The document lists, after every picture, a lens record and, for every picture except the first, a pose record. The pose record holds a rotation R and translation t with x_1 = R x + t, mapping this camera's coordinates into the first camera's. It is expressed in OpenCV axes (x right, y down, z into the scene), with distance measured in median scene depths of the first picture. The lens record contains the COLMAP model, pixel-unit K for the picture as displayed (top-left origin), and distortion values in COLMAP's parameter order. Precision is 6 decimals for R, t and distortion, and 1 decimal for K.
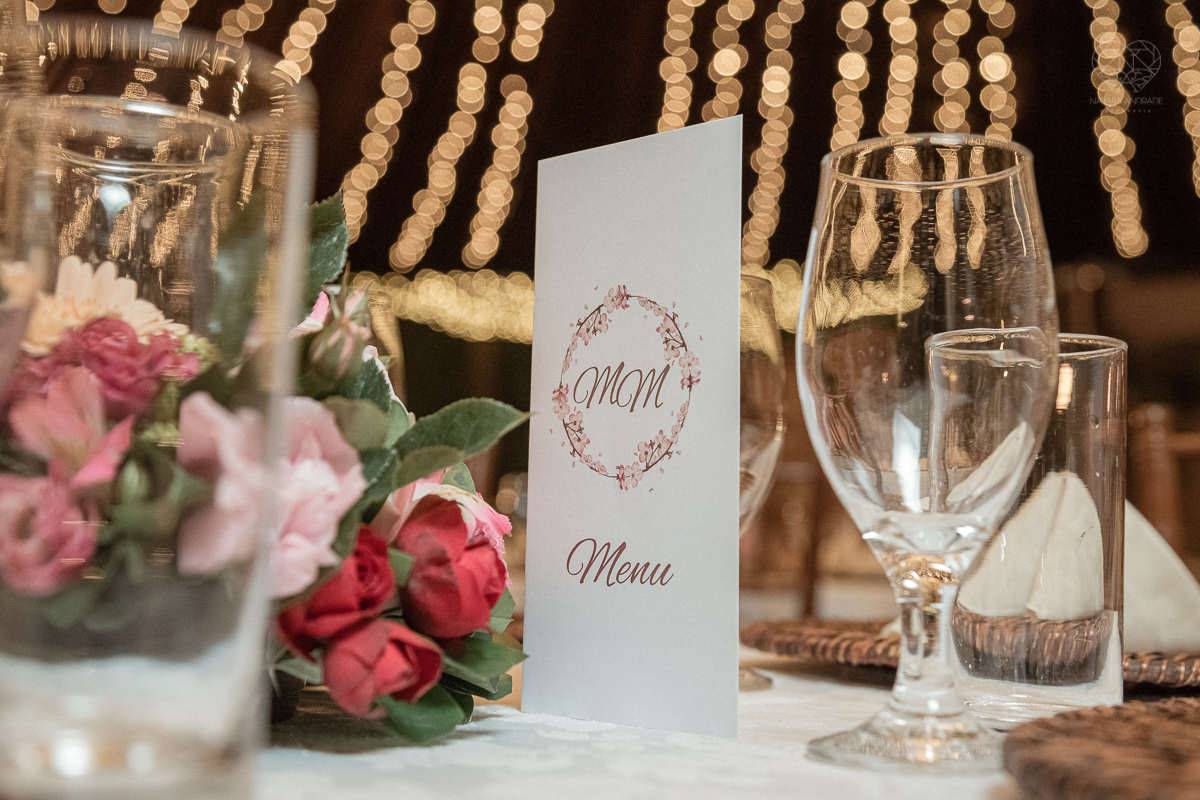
lens RADIAL K [[1634.4, 0, 604.3], [0, 1634.4, 363.9], [0, 0, 1]] dist [0.109769, 0.007929]
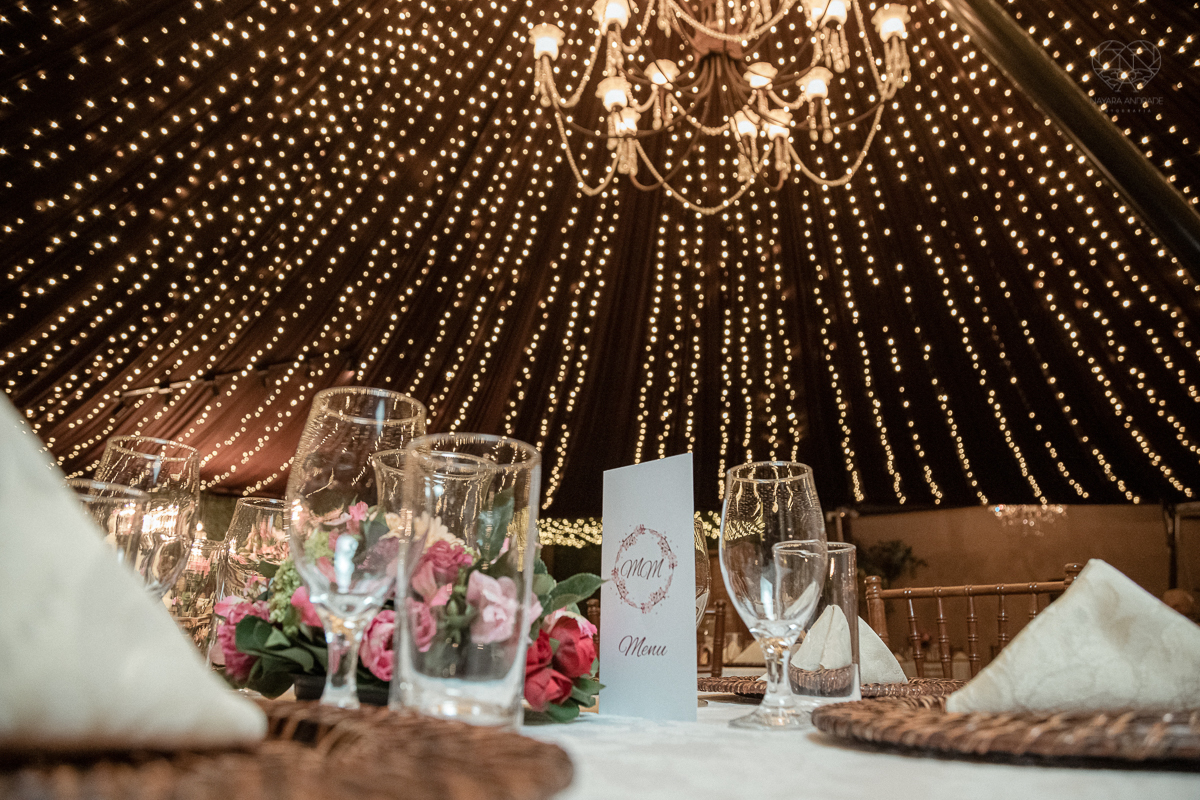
lens RADIAL K [[783.5, 0, 600.0], [0, 783.5, 400.0], [0, 0, 1]] dist [-0.103996, 0.045264]
pose [[0.999873, -0.010860, -0.011675, -0.038729], [0.008274, 0.979283, -0.202329, 0.003821], [0.013630, 0.202207, 0.979248, -0.148305]]
